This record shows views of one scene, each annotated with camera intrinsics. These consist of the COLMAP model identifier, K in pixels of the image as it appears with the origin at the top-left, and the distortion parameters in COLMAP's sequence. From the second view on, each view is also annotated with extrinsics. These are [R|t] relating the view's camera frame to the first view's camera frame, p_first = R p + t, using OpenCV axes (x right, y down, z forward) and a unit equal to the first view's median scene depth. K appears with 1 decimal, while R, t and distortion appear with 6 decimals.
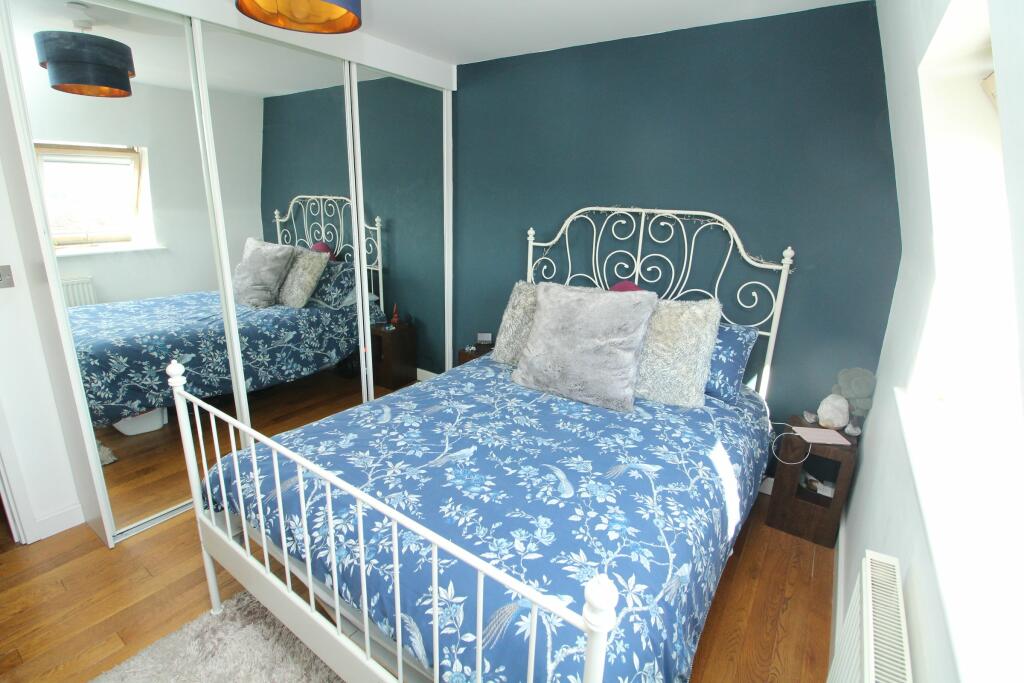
lens RADIAL K [[473.1, 0, 513.1], [0, 473.1, 338.8], [0, 0, 1]] dist [0.002246, 0.000157]
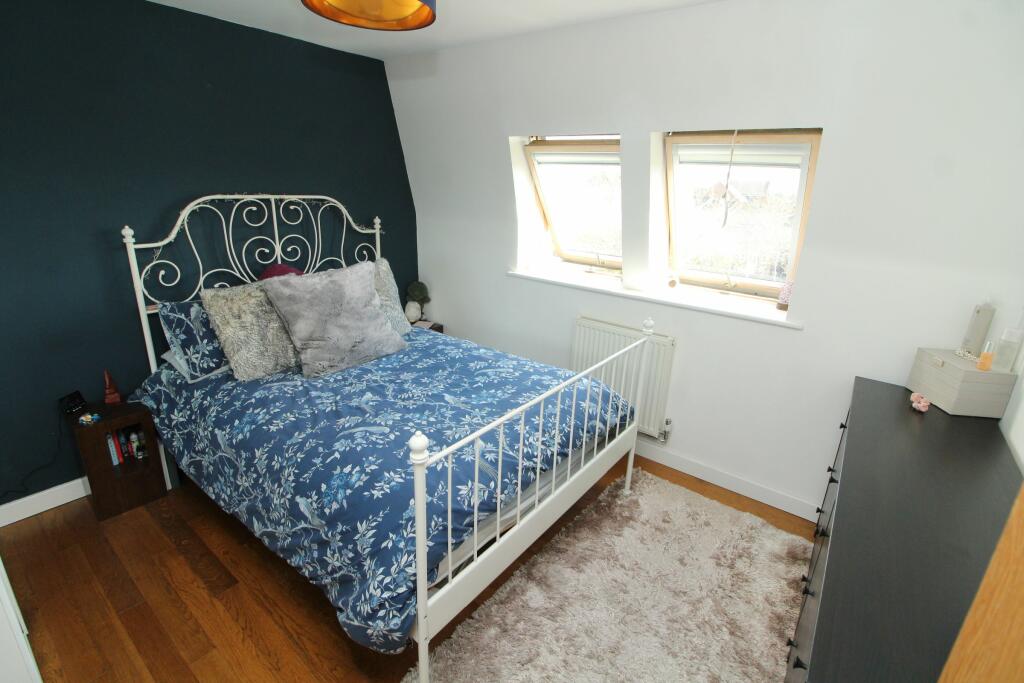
lens RADIAL K [[473.1, 0, 514.3], [0, 473.1, 337.2], [0, 0, 1]] dist [0.002246, 0.000157]
pose [[0.047328, -0.337603, 0.940098, -0.853113], [0.254827, 0.914092, 0.315435, -0.187415], [-0.965828, 0.224633, 0.129292, 0.424359]]
